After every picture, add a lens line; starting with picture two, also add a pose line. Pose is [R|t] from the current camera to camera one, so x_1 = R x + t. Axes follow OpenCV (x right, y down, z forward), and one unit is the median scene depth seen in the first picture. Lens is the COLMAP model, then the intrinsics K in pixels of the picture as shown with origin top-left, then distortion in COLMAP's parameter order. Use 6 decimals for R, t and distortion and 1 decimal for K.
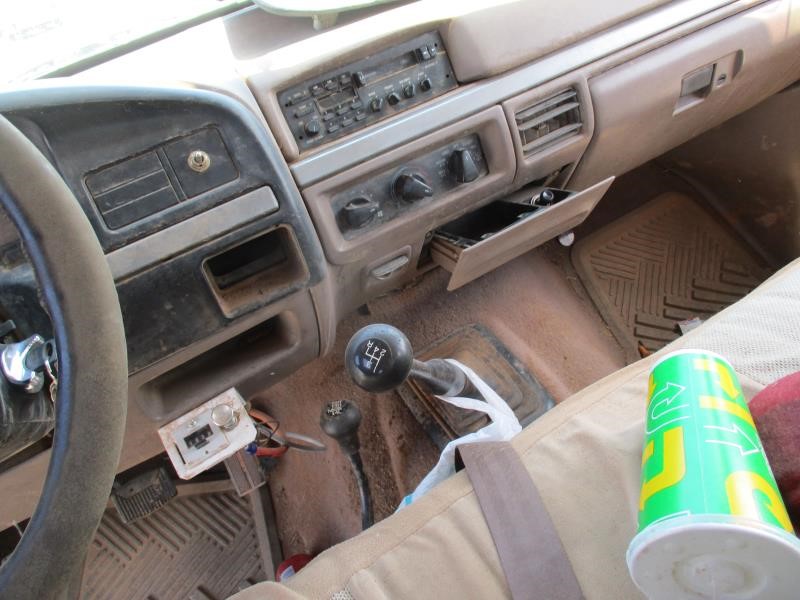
lens RADIAL K [[659.2, 0, 400.0], [0, 659.2, 300.0], [0, 0, 1]] dist [-0.027825, 0.015015]
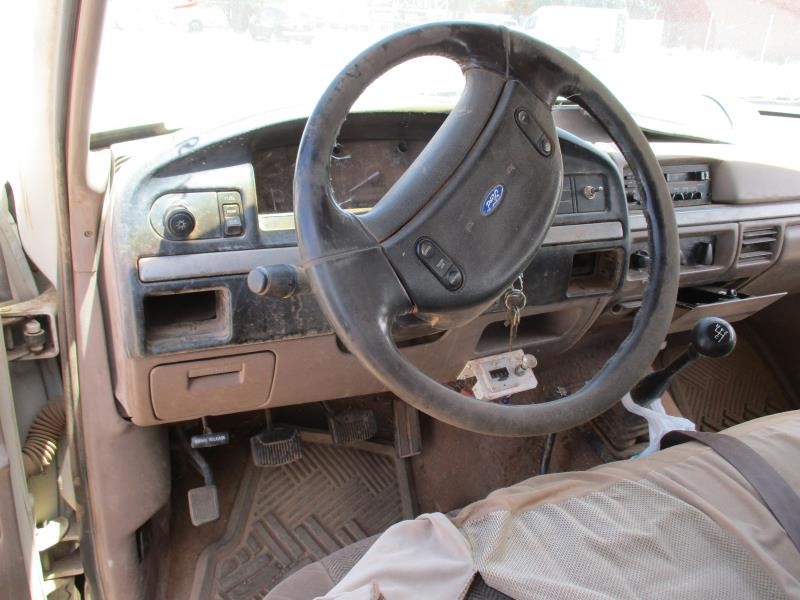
lens RADIAL K [[659.2, 0, 400.0], [0, 659.2, 300.0], [0, 0, 1]] dist [-0.027825, 0.015015]
pose [[0.949061, 0.306763, 0.071972, -0.594838], [-0.291567, 0.941588, -0.168523, 0.325645], [-0.119465, 0.138954, 0.983067, -0.338115]]
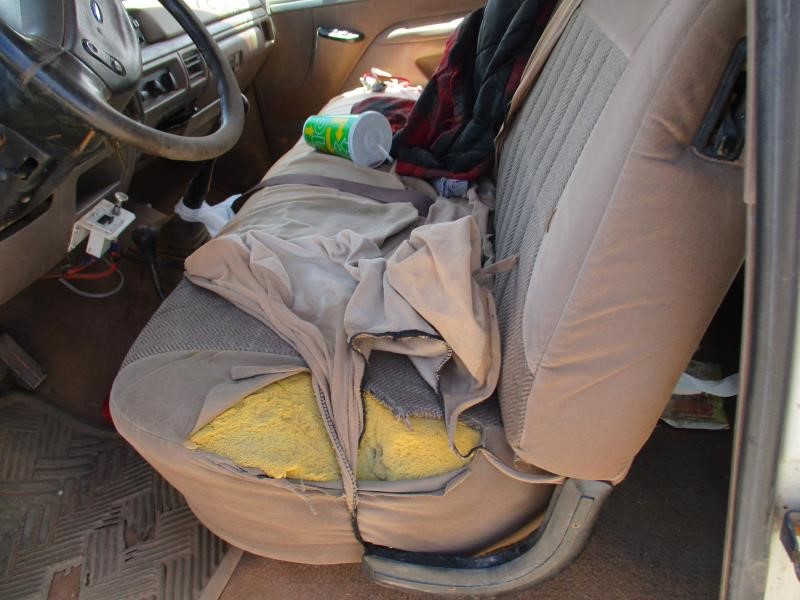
lens RADIAL K [[659.2, 0, 400.0], [0, 659.2, 300.0], [0, 0, 1]] dist [-0.027825, 0.015015]
pose [[0.572307, -0.224986, 0.788572, -1.089072], [0.414013, 0.909346, -0.041027, 0.680895], [-0.707855, 0.349959, 0.613572, -0.385038]]
